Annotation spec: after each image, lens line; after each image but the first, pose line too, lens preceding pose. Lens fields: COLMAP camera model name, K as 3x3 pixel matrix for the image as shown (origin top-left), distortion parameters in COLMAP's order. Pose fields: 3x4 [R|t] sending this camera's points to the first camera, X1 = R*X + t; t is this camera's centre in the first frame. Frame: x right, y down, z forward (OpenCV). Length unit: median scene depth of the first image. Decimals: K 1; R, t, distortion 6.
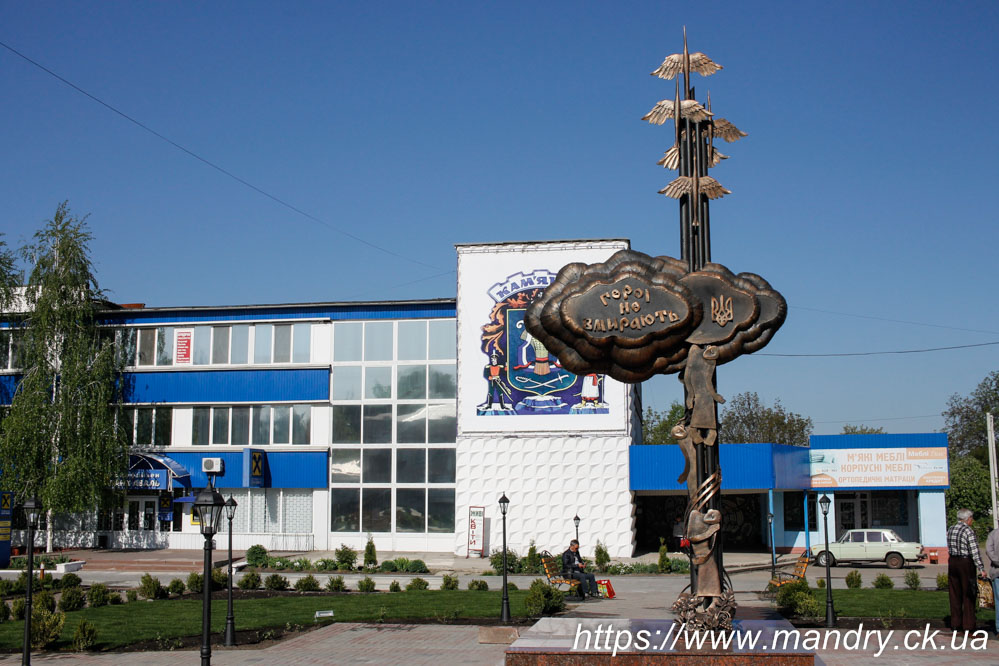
lens RADIAL K [[1121.7, 0, 501.3], [0, 1121.7, 335.4], [0, 0, 1]] dist [-0.125700, 0.129032]
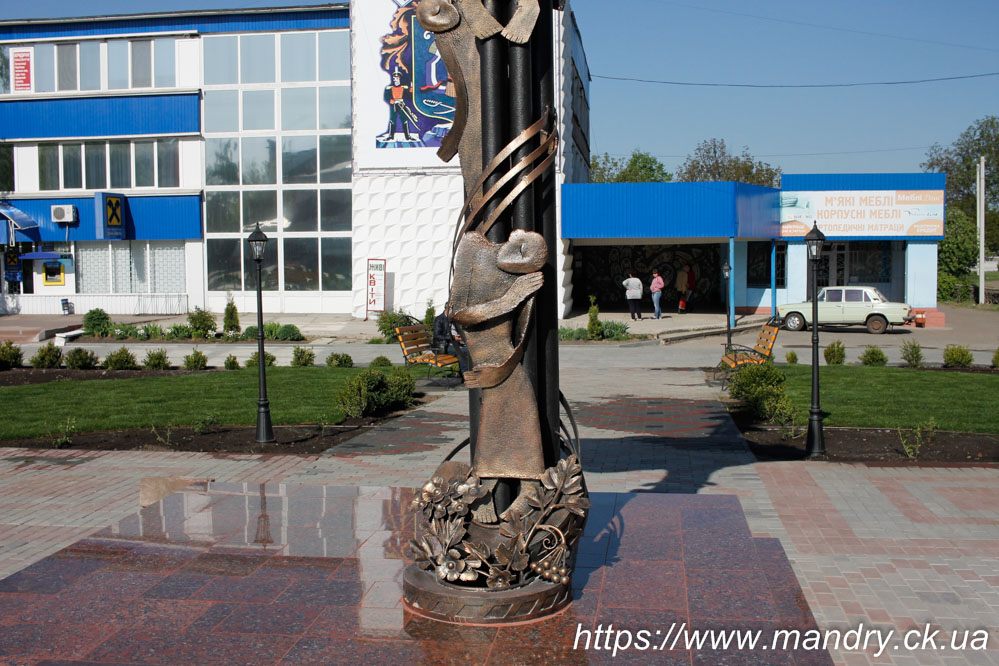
lens RADIAL K [[1121.7, 0, 501.3], [0, 1121.7, 335.4], [0, 0, 1]] dist [-0.125700, 0.129032]
pose [[0.999592, -0.006880, 0.027732, 0.045511], [0.000766, 0.976683, 0.214683, 0.029956], [-0.028563, -0.214574, 0.976290, 0.172962]]
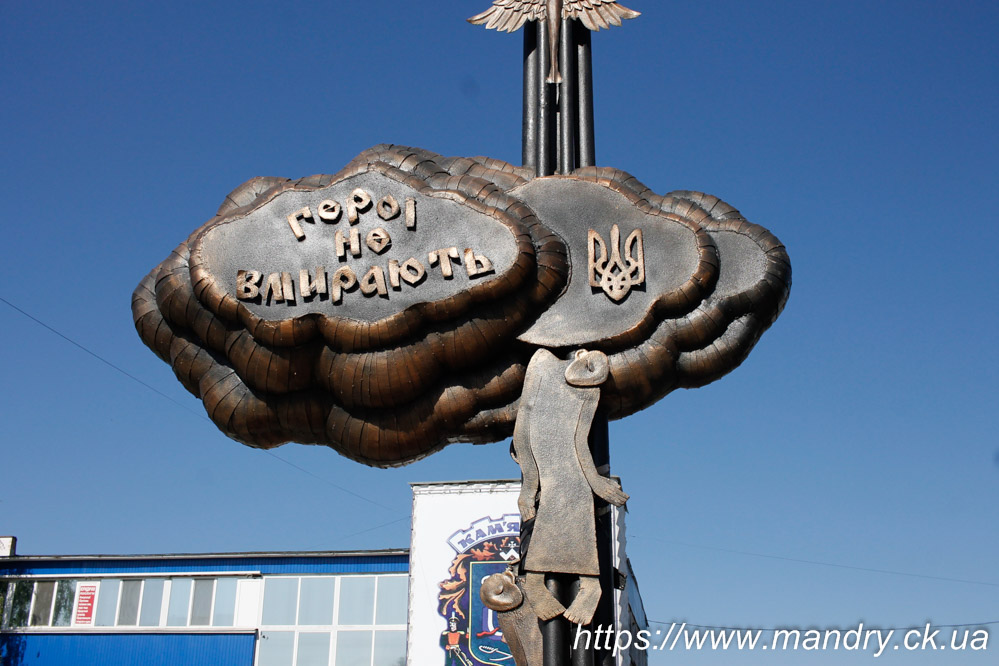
lens RADIAL K [[1121.7, 0, 501.3], [0, 1121.7, 335.4], [0, 0, 1]] dist [-0.125700, 0.129032]
pose [[0.999746, 0.004594, -0.022058, 0.044961], [-0.010129, 0.966121, -0.257892, 0.026868], [0.020126, 0.258050, 0.965922, 0.171693]]
